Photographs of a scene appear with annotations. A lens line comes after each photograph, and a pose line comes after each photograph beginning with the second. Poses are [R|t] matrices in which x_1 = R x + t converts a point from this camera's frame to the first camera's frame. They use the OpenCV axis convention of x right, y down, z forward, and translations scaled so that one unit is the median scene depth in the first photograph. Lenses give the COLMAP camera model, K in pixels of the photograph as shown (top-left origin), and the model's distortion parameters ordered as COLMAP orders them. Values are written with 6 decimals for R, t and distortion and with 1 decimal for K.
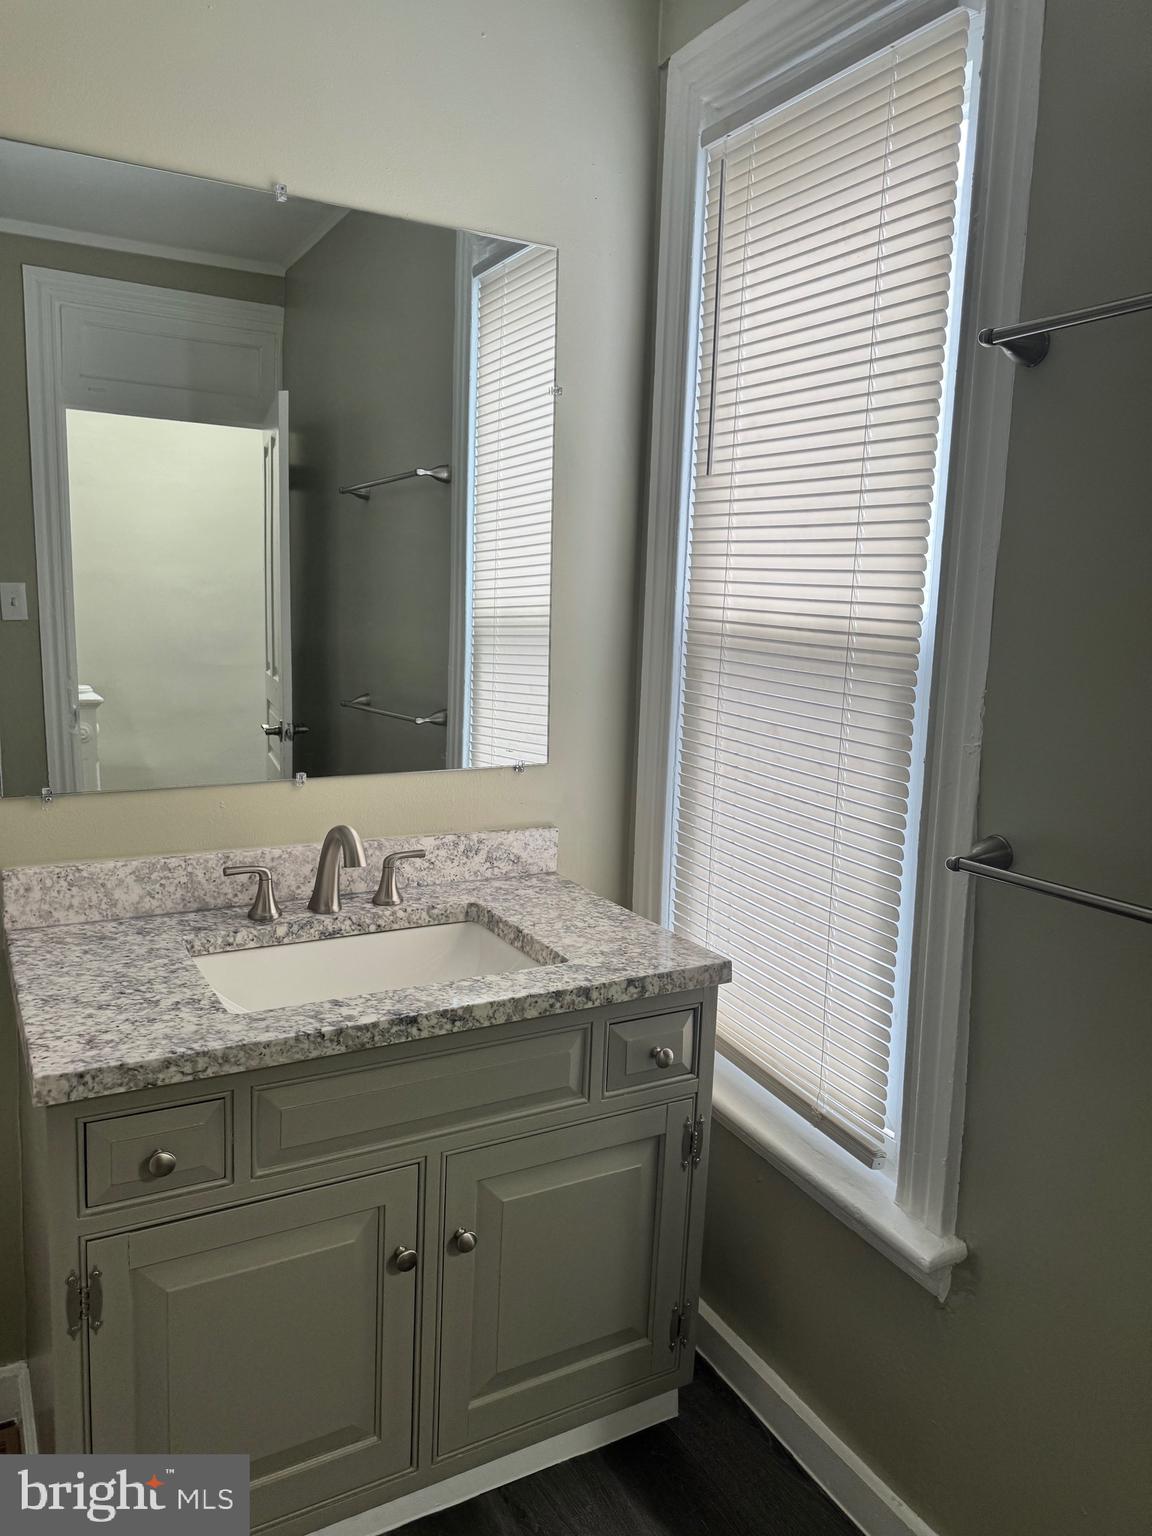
lens RADIAL K [[1058.4, 0, 569.0], [0, 1058.4, 745.7], [0, 0, 1]] dist [0.078599, -0.136055]
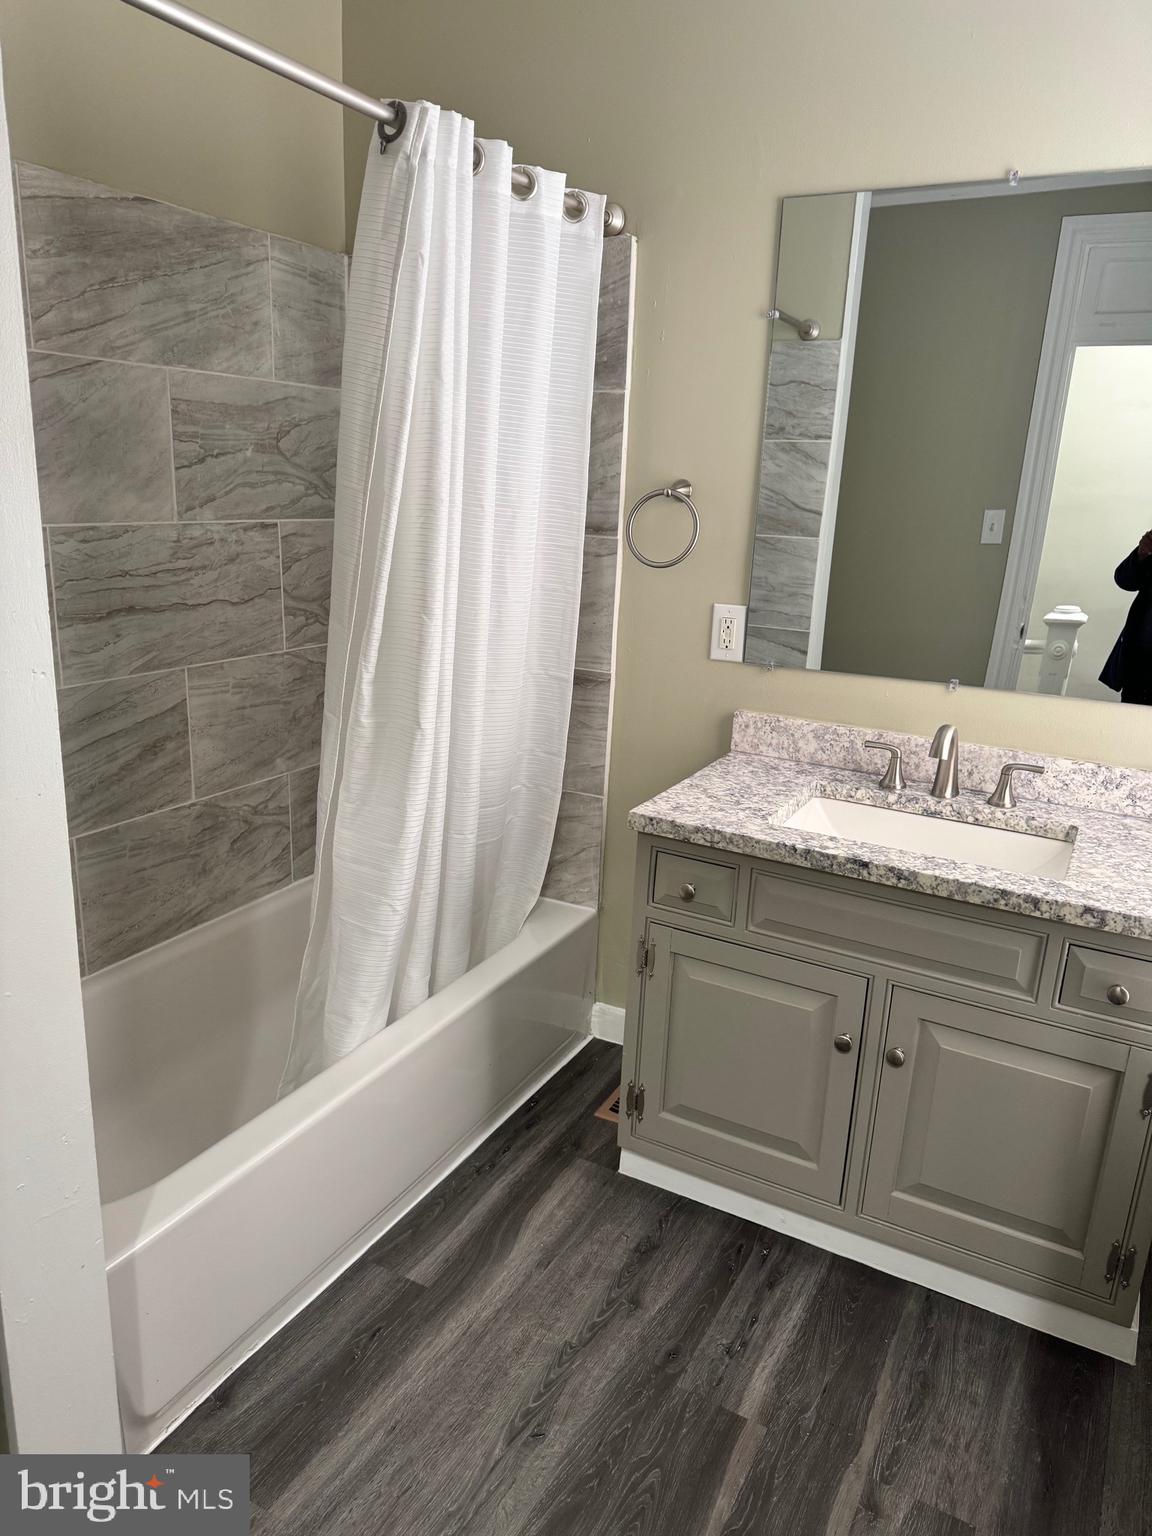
lens RADIAL K [[1058.4, 0, 569.0], [0, 1058.4, 745.7], [0, 0, 1]] dist [0.078599, -0.136055]
pose [[0.533515, 0.195909, -0.822789, 0.607864], [-0.136830, 0.979982, 0.144614, -0.019215], [0.834649, 0.035429, 0.549641, -0.015912]]
